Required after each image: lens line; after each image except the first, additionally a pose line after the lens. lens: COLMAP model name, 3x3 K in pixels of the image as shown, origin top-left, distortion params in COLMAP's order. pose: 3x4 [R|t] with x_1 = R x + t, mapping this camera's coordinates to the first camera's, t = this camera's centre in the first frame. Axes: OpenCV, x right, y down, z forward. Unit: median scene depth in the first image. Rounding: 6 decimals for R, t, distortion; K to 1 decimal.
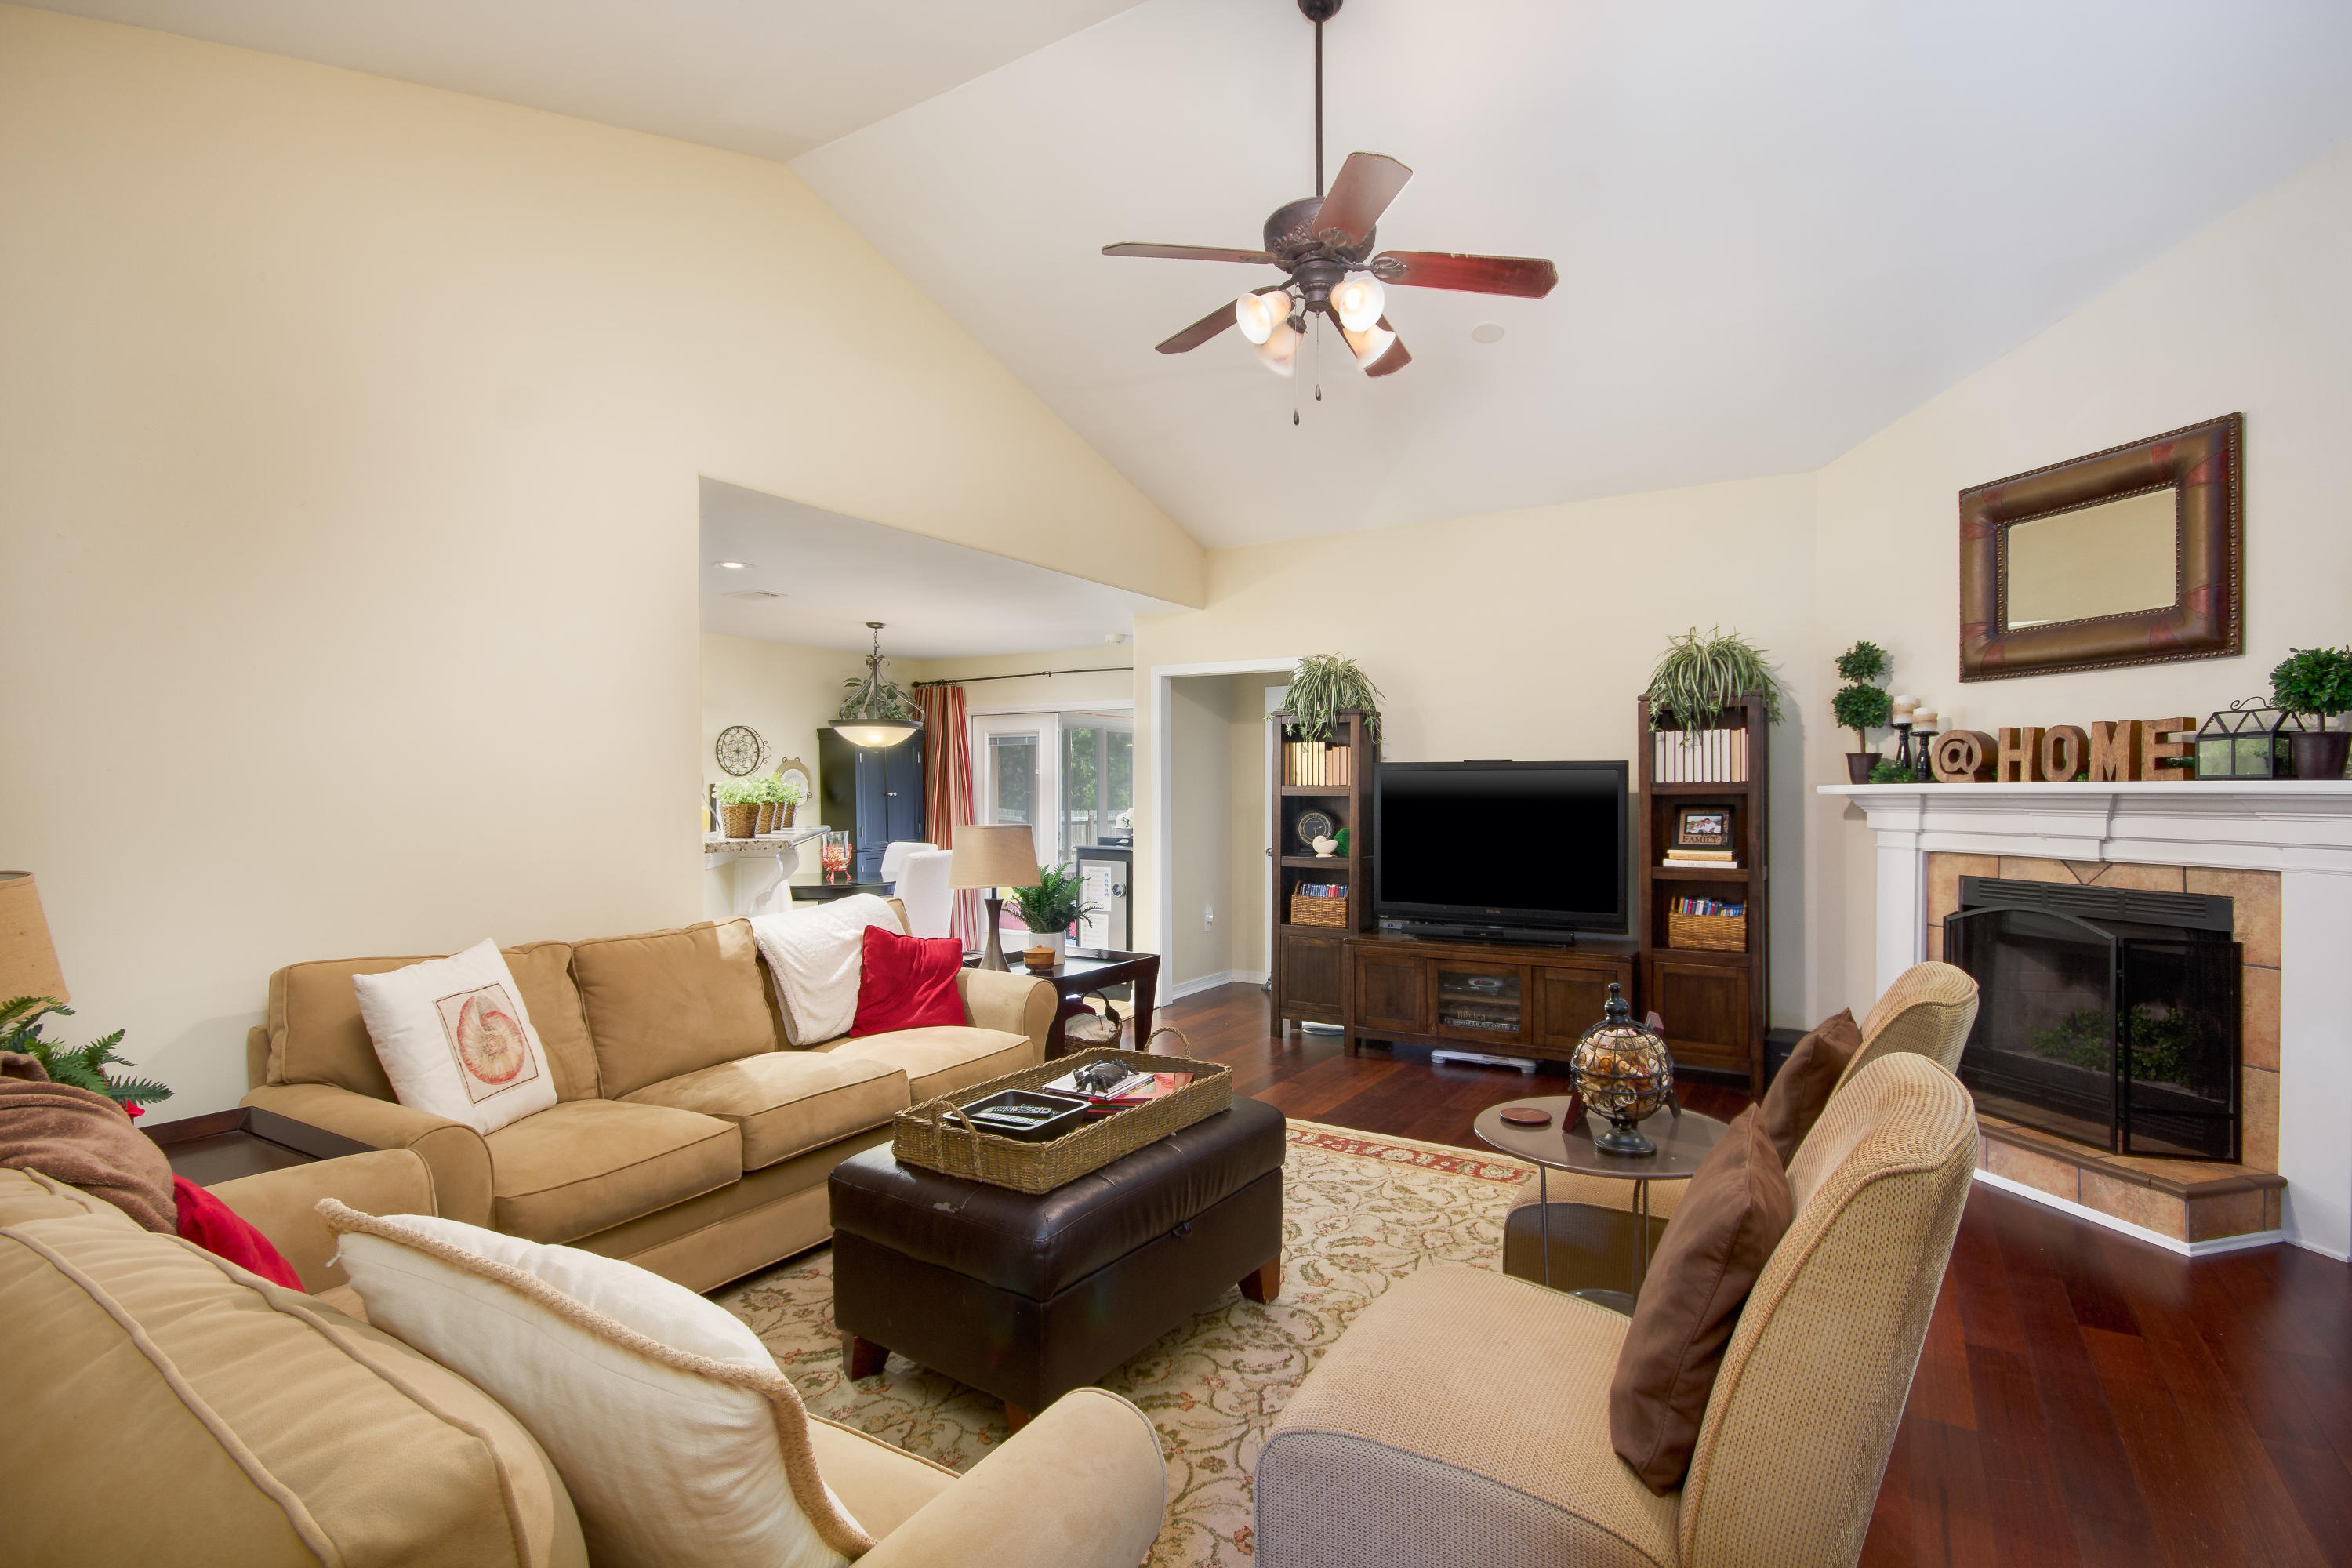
lens RADIAL K [[1134.8, 0, 1176.0], [0, 1134.8, 784.0], [0, 0, 1]] dist [0.000796, -0.000134]
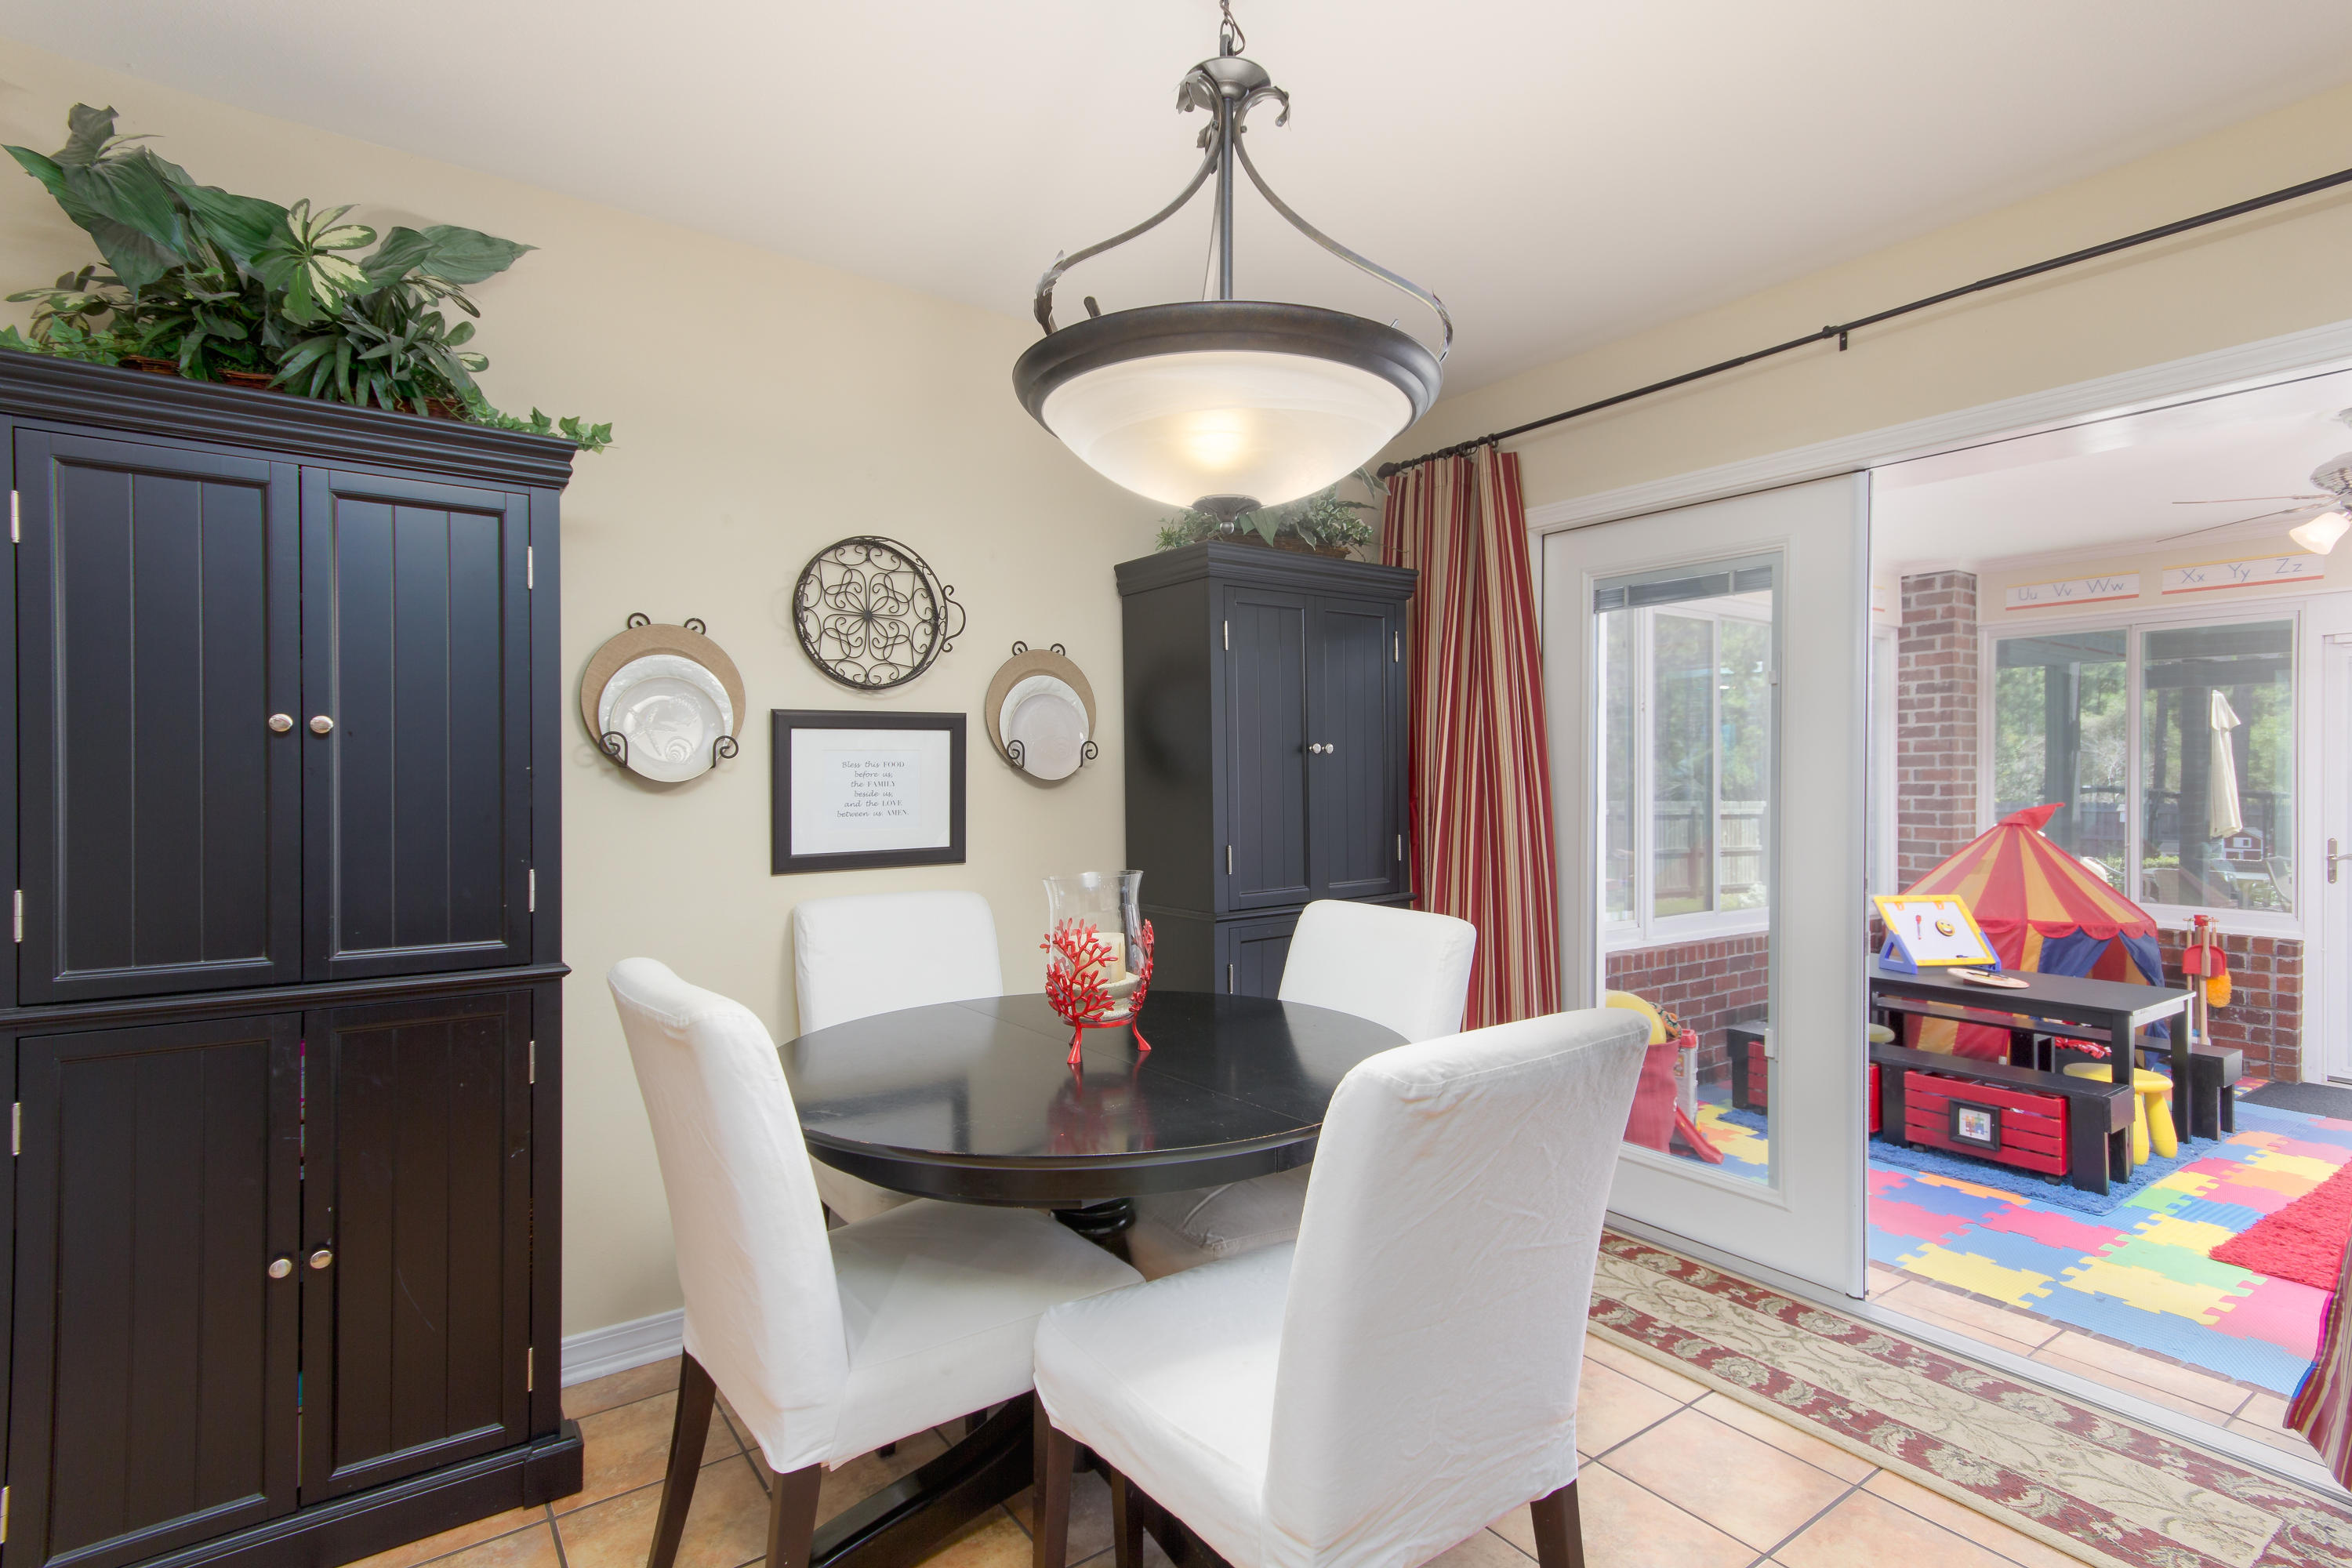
lens RADIAL K [[1134.8, 0, 1176.0], [0, 1134.8, 784.0], [0, 0, 1]] dist [0.000796, -0.000134]
pose [[0.919993, 0.007218, -0.391869, -0.227551], [0.000141, 0.999824, 0.018746, 0.019553], [0.391935, -0.017302, 0.919830, 0.970980]]
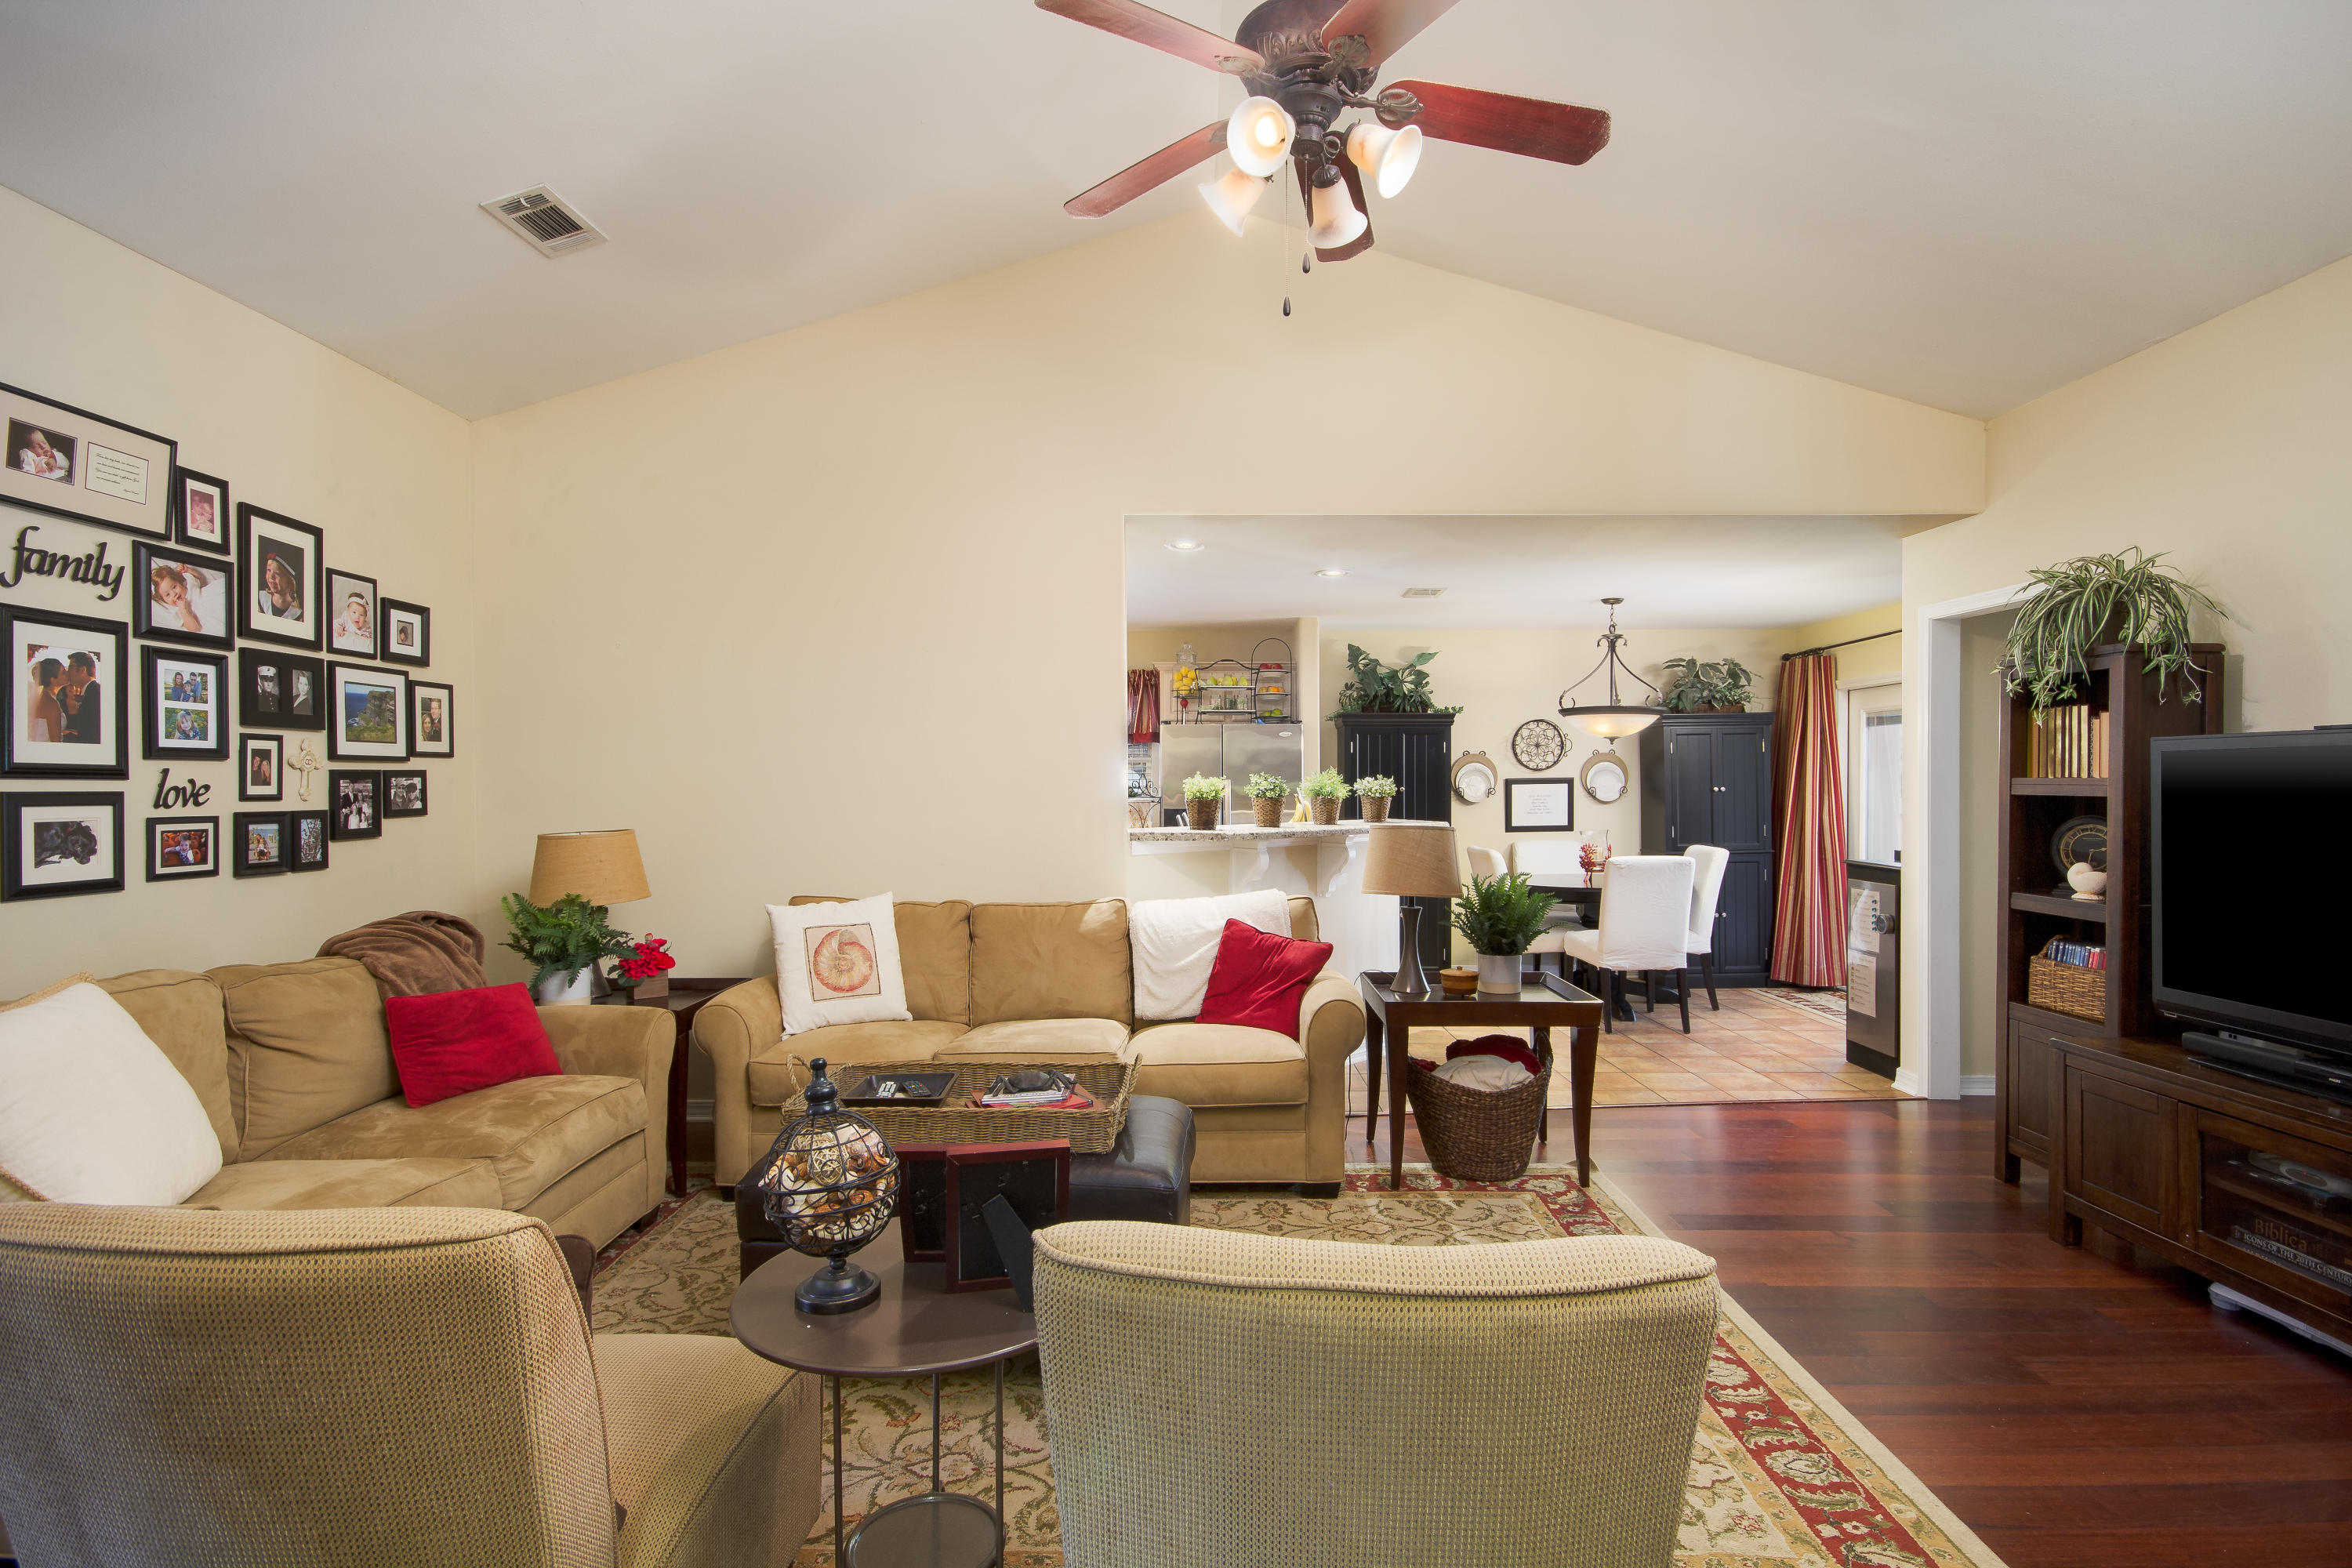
lens RADIAL K [[1134.8, 0, 1176.0], [0, 1134.8, 784.0], [0, 0, 1]] dist [0.000796, -0.000134]
pose [[0.514310, -0.000009, -0.857604, 0.401721], [0.005989, 0.999976, 0.003582, -0.000781], [0.857583, -0.006978, 0.514298, 0.295037]]
